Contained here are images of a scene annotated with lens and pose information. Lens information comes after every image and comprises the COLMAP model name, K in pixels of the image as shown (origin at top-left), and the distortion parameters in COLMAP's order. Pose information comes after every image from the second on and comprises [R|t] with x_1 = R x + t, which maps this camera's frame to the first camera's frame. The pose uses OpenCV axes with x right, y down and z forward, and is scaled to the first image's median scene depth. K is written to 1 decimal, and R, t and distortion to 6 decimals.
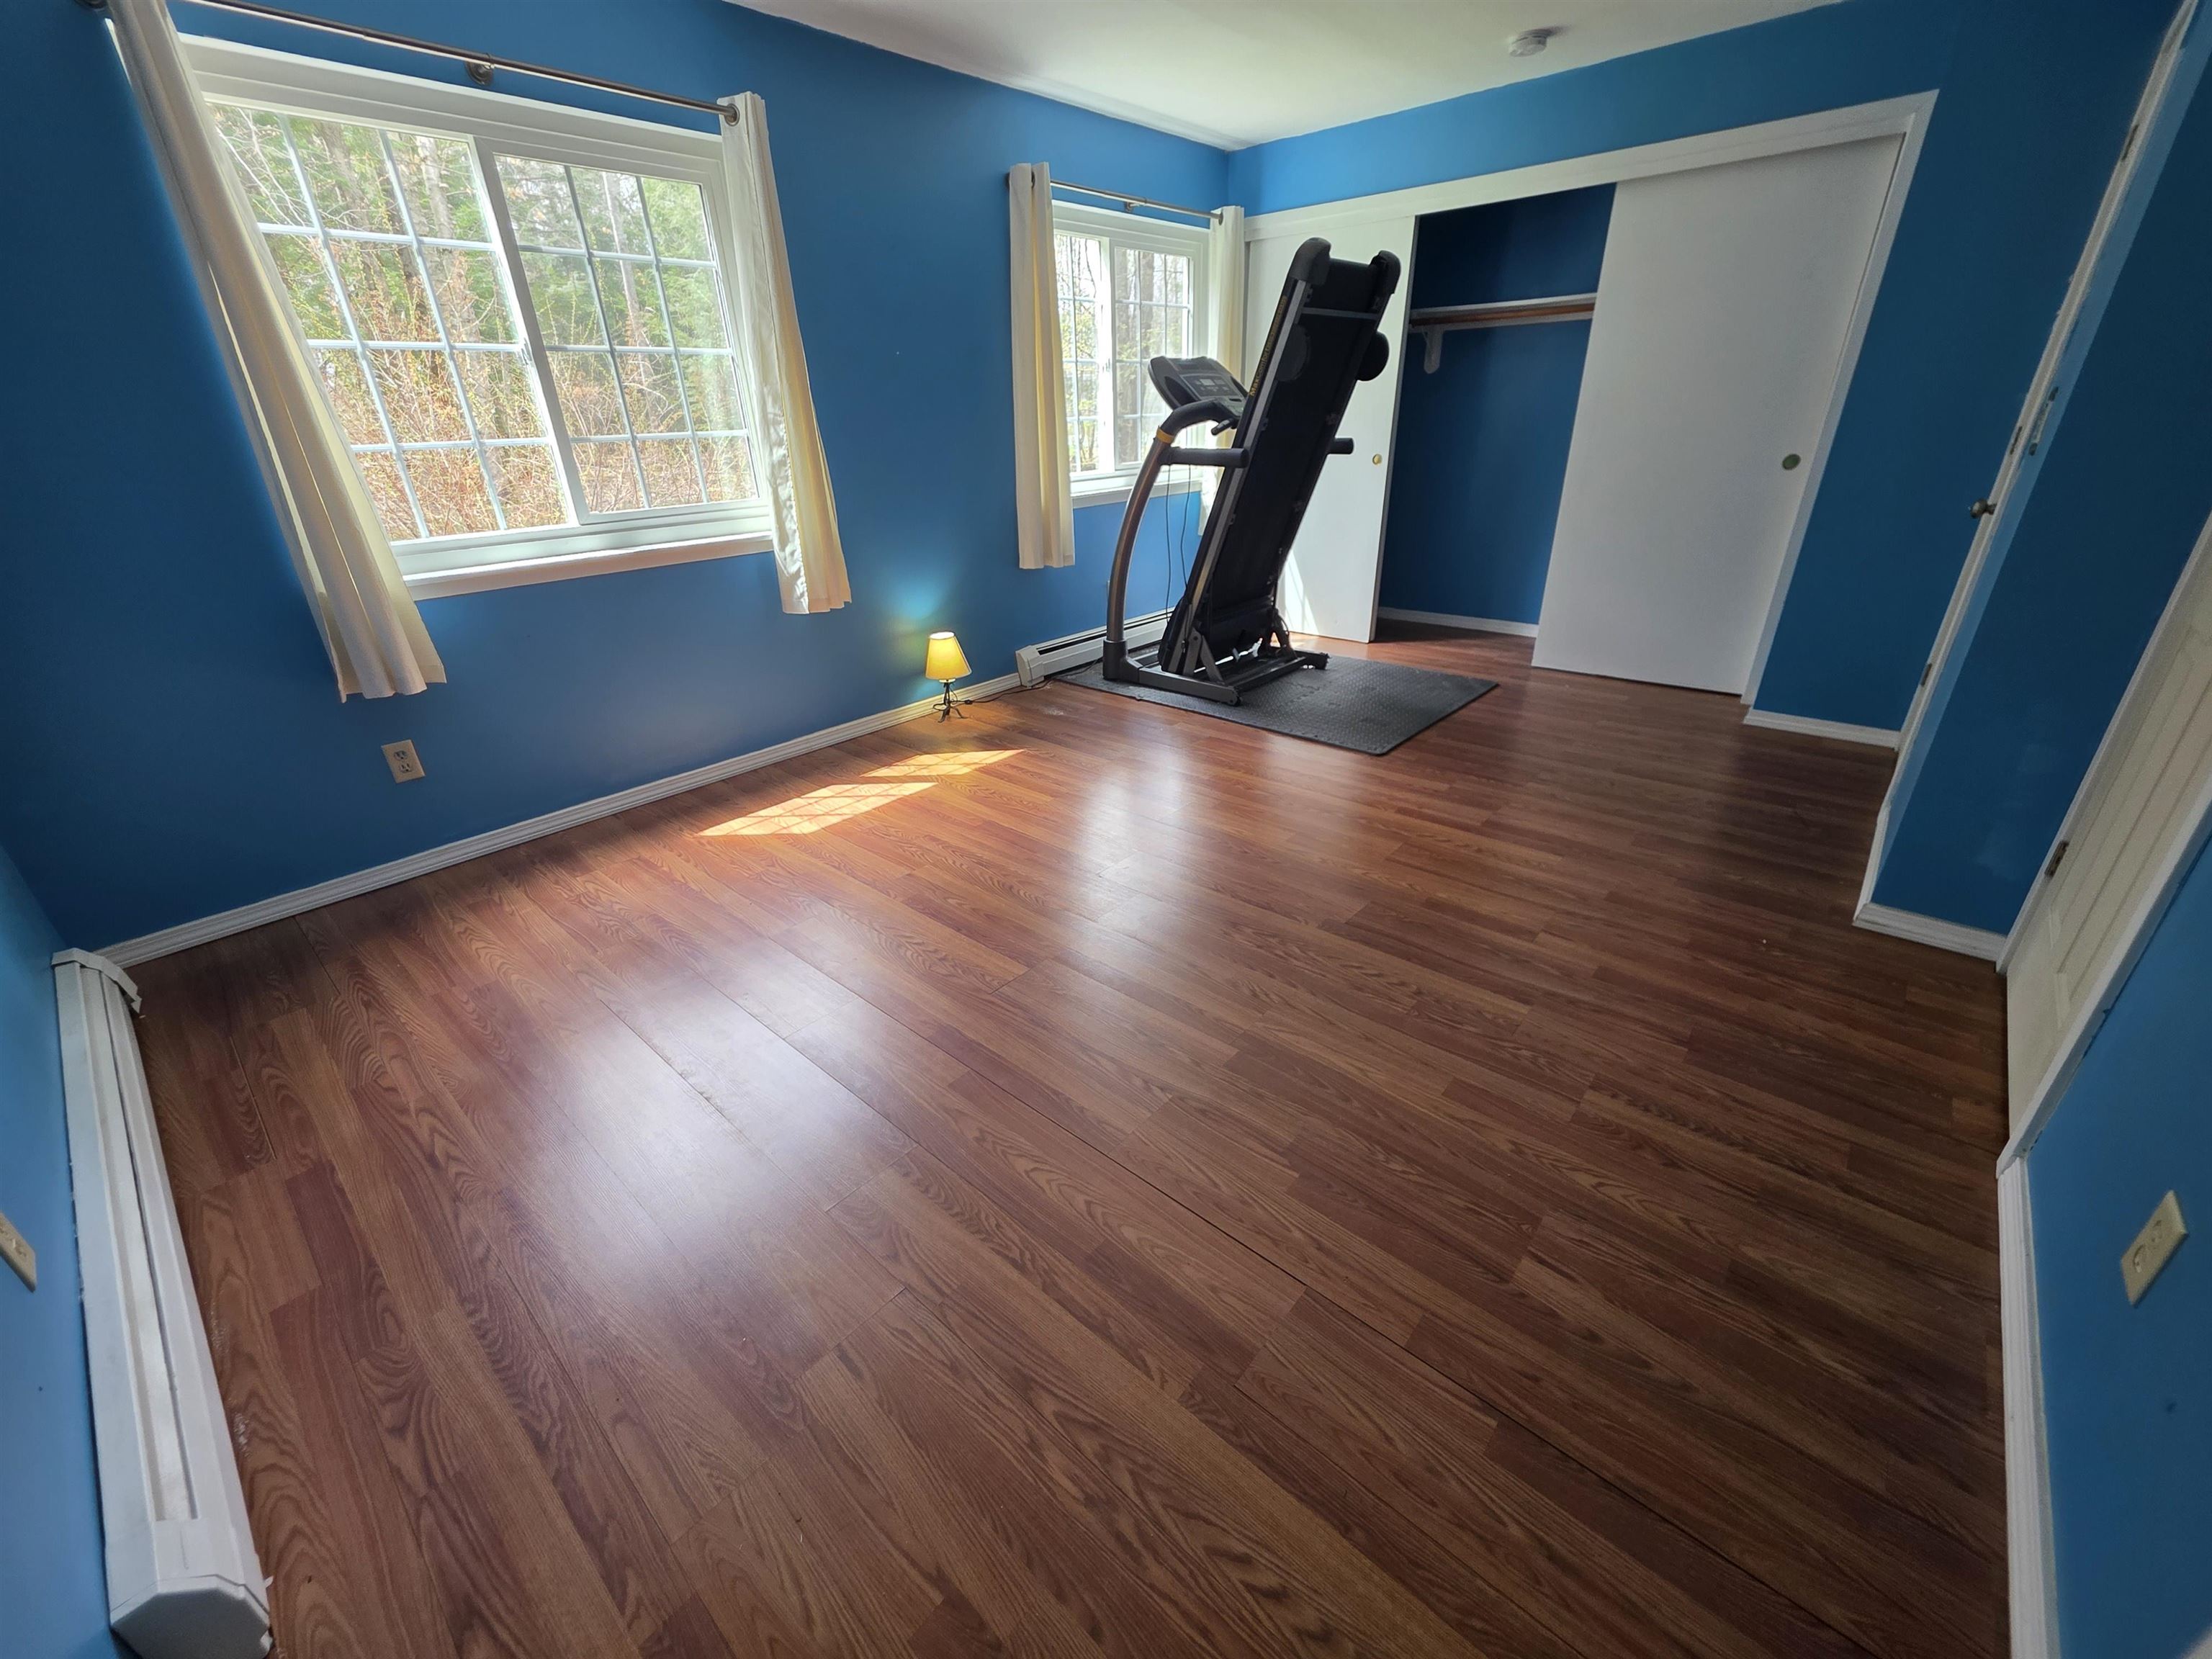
lens RADIAL K [[895.5, 0, 1138.2], [0, 895.5, 797.8], [0, 0, 1]] dist [0.012103, -0.000078]
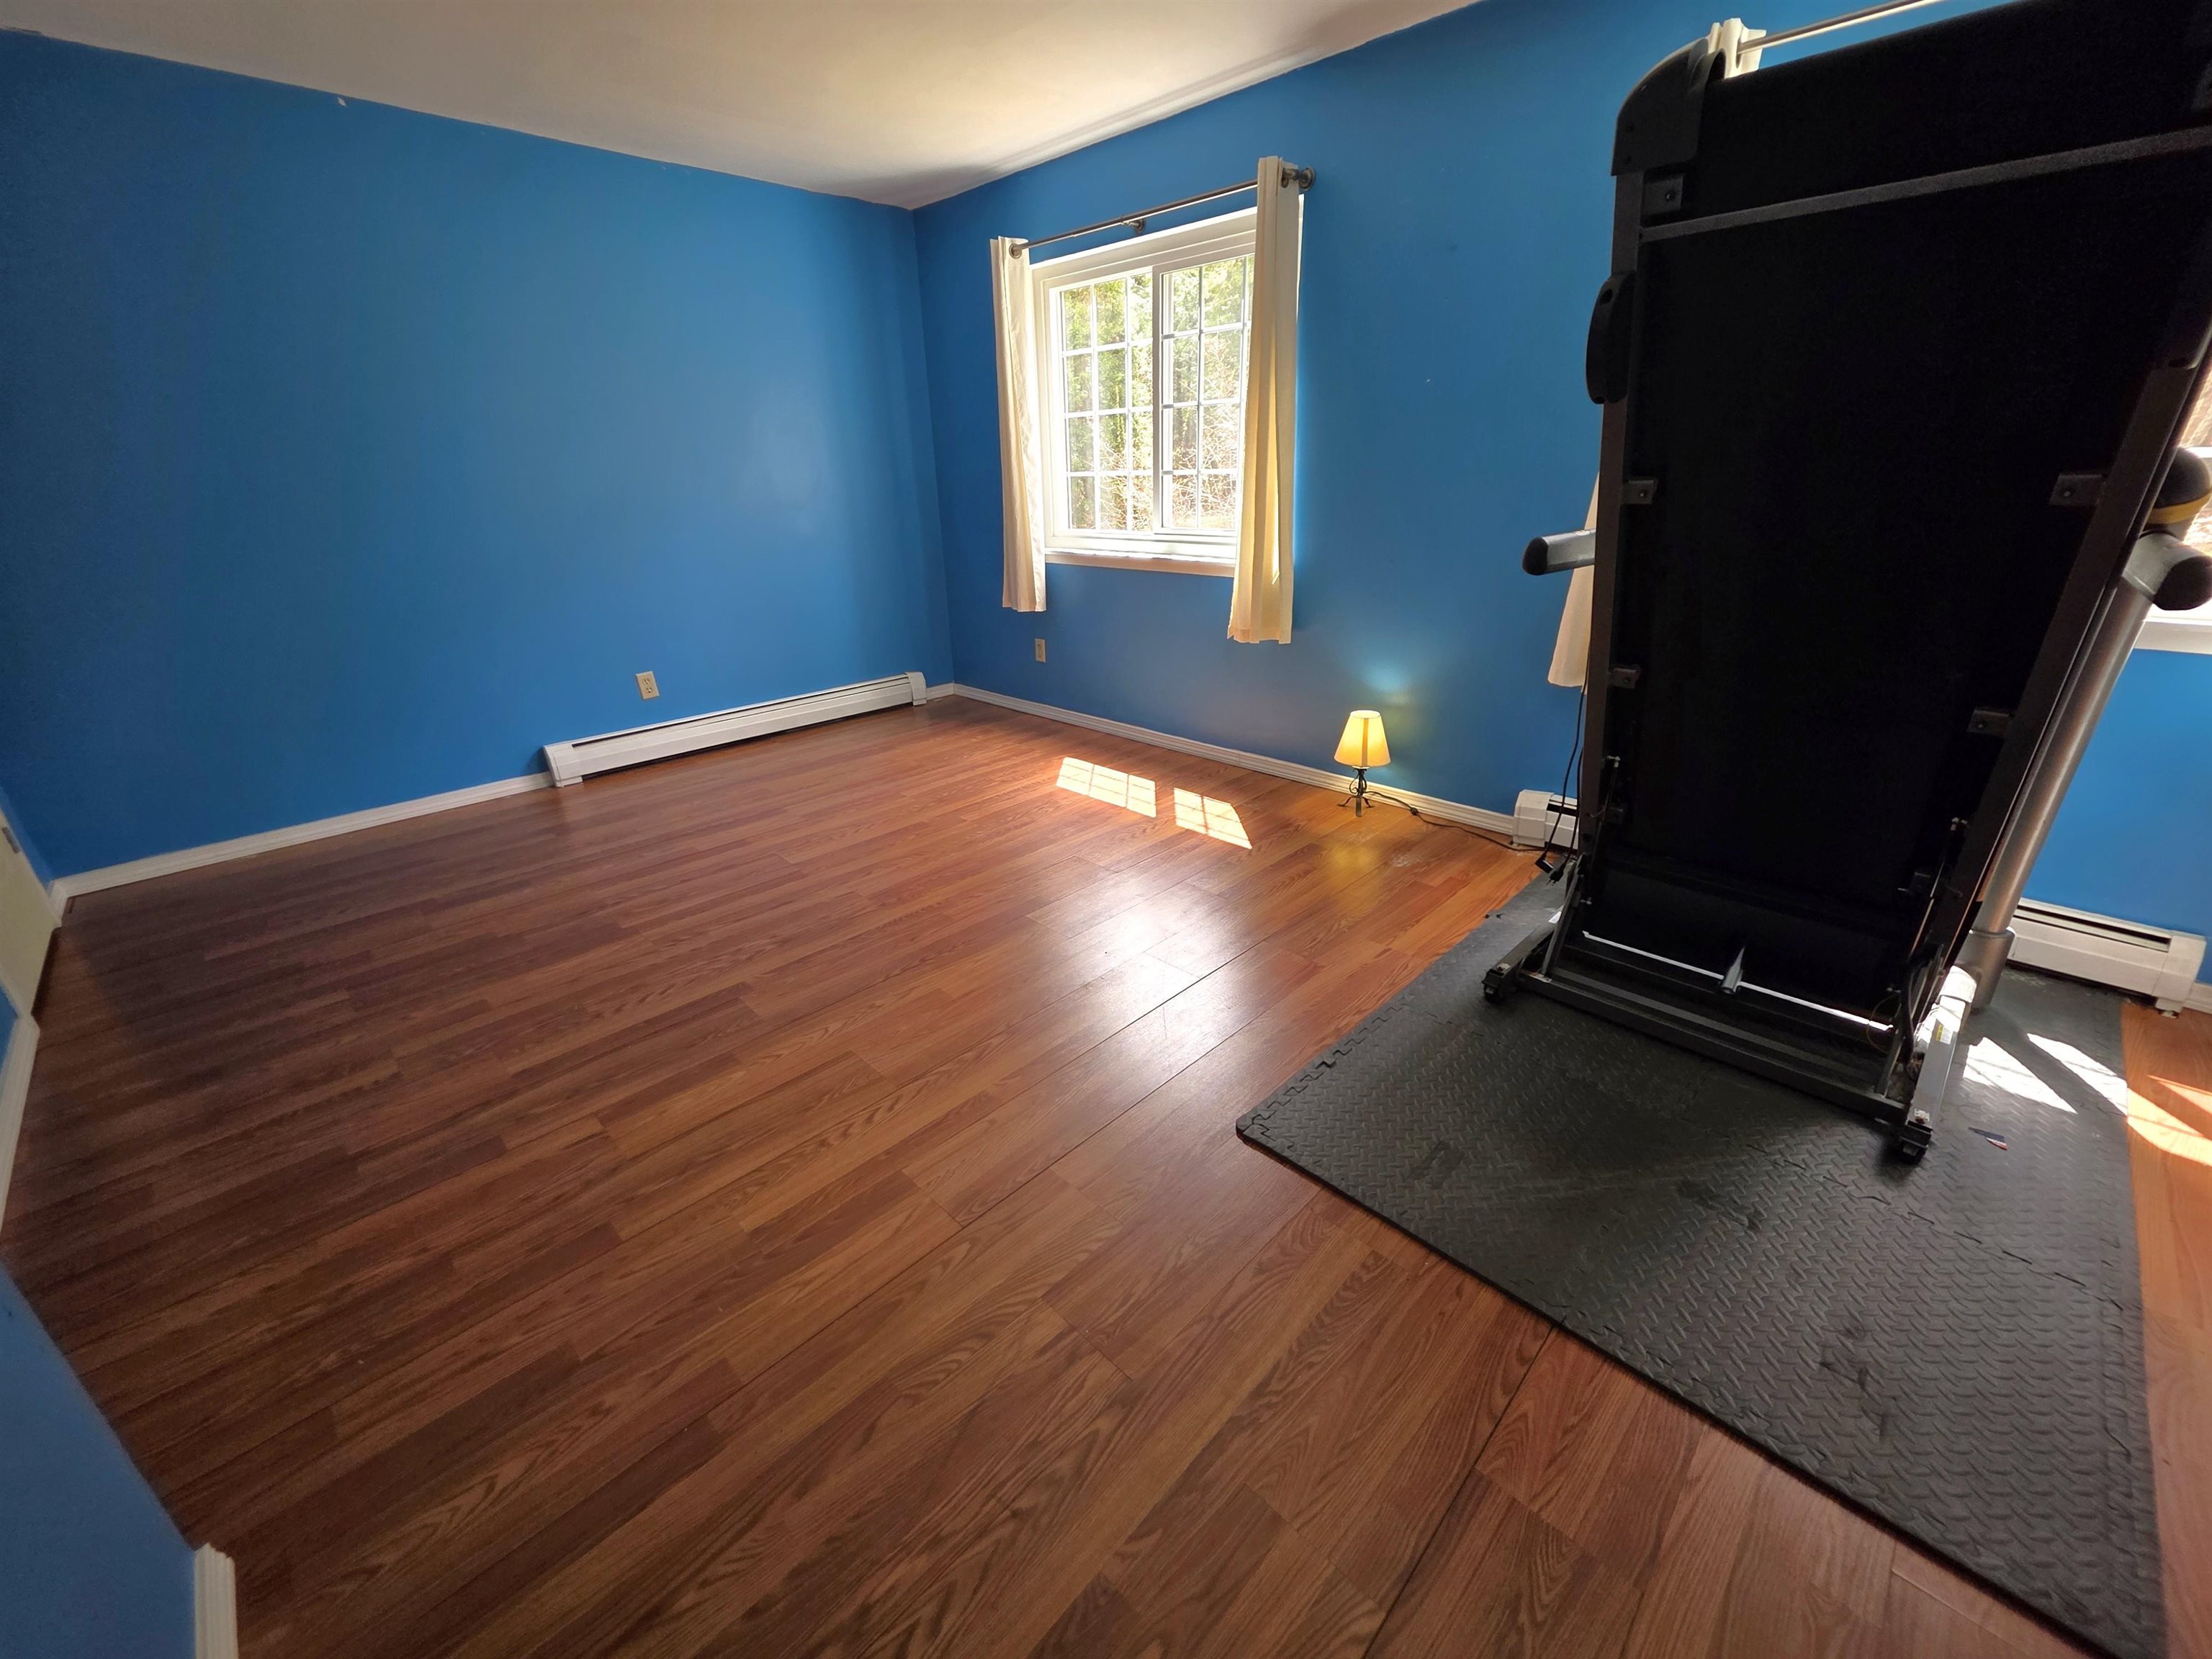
lens RADIAL K [[883.5, 0, 1101.2], [0, 883.5, 830.8], [0, 0, 1]] dist [0.001265, -0.000368]
pose [[-0.076604, 0.410571, -0.908605, 0.740642], [-0.376696, 0.831825, 0.407635, -0.410575], [0.923164, 0.373495, 0.090940, 0.893074]]
